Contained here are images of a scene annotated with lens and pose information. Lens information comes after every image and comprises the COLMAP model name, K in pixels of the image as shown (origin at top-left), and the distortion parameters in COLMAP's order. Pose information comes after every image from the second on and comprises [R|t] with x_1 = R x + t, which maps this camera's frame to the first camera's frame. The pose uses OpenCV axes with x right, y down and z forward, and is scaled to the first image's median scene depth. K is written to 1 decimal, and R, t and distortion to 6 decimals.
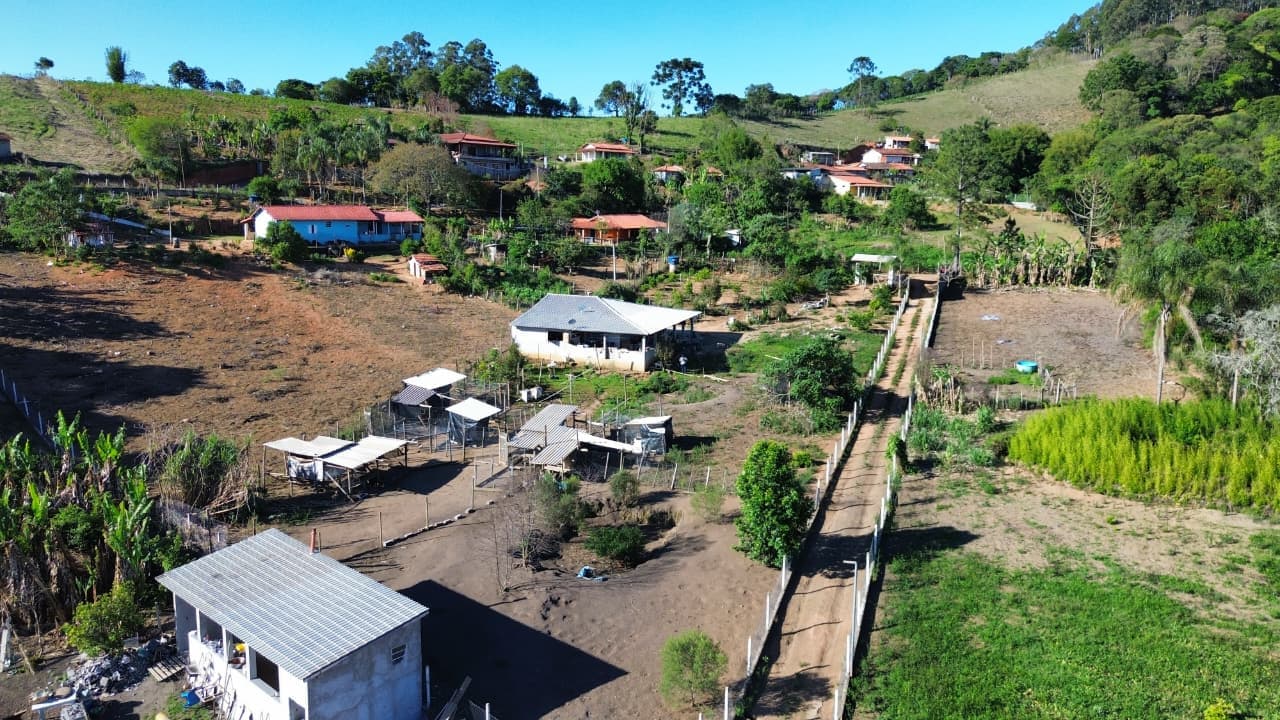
lens RADIAL K [[903.0, 0, 640.0], [0, 903.0, 360.0], [0, 0, 1]] dist [0.048000, -0.059118]
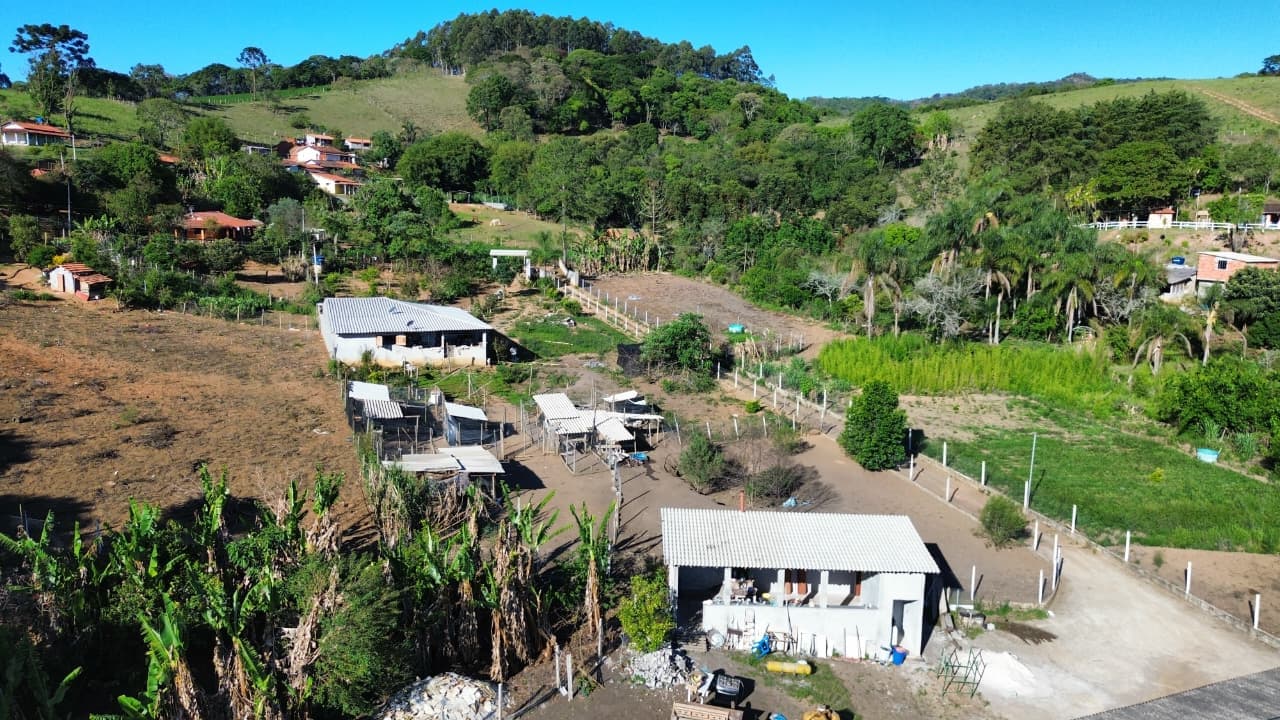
lens RADIAL K [[925.9, 0, 640.0], [0, 925.9, 360.0], [0, 0, 1]] dist [-0.001775, -0.005308]
pose [[0.726051, -0.106382, 0.679363, -0.208275], [0.106898, 0.993411, 0.041314, -0.006367], [-0.679281, 0.042627, 0.732639, 0.037423]]
